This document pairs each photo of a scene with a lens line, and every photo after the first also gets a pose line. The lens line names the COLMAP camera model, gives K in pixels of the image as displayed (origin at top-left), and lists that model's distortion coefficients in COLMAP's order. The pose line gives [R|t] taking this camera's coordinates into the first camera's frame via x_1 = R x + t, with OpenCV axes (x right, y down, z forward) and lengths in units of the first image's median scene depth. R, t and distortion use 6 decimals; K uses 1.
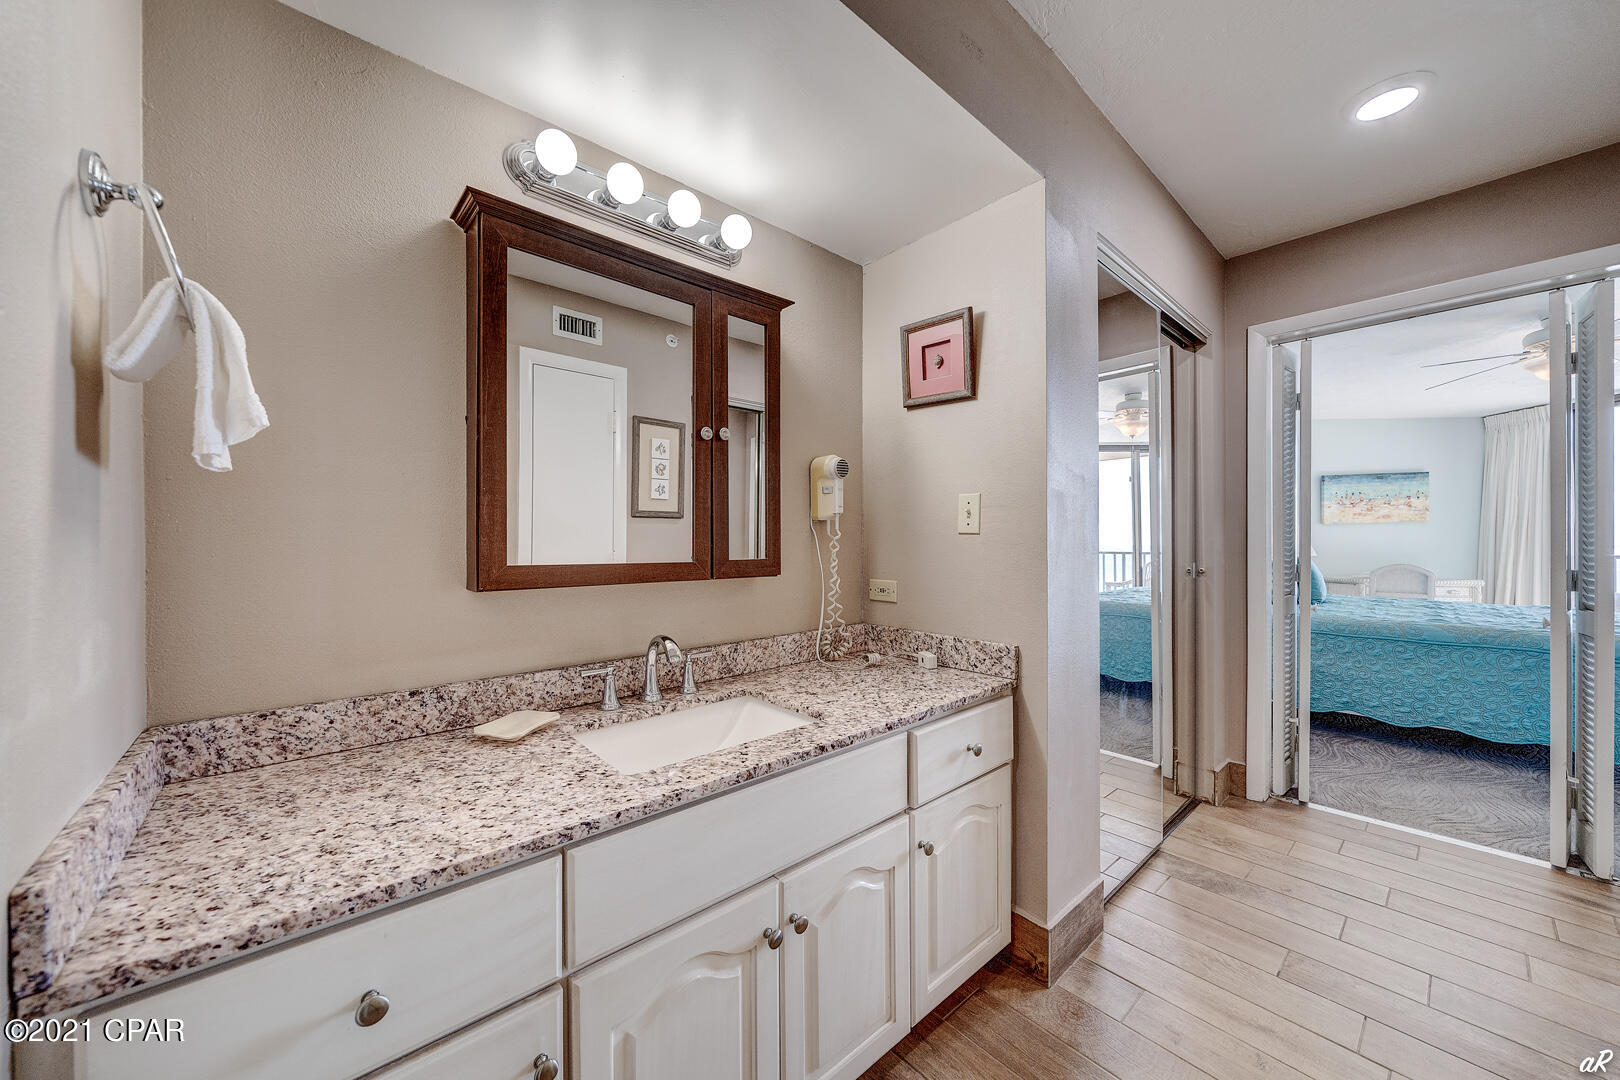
lens RADIAL K [[580.2, 0, 807.6], [0, 580.2, 537.4], [0, 0, 1]] dist [-0.005694, 0.000355]
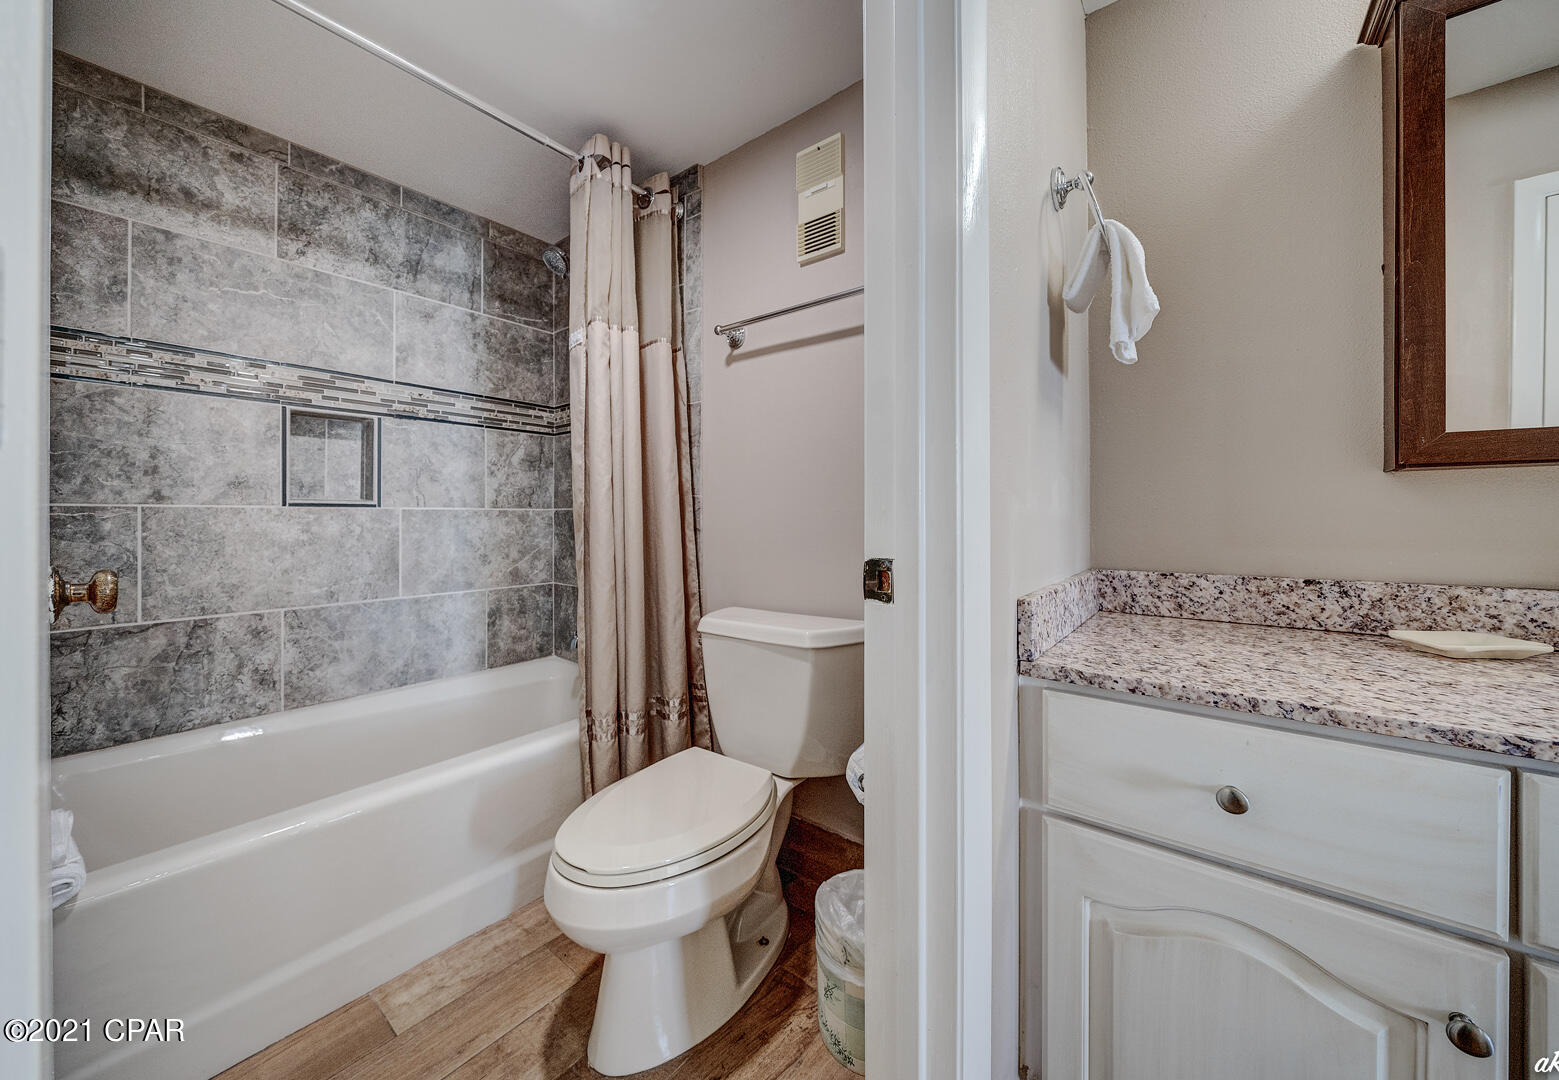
lens RADIAL K [[574.3, 0, 740.0], [0, 574.3, 517.2], [0, 0, 1]] dist [-0.008376, 0.000393]
pose [[0.140136, 0.001332, -0.990131, 0.117318], [-0.002758, 0.999996, 0.000955, 0.193934], [0.990128, 0.002597, 0.140139, -0.045997]]
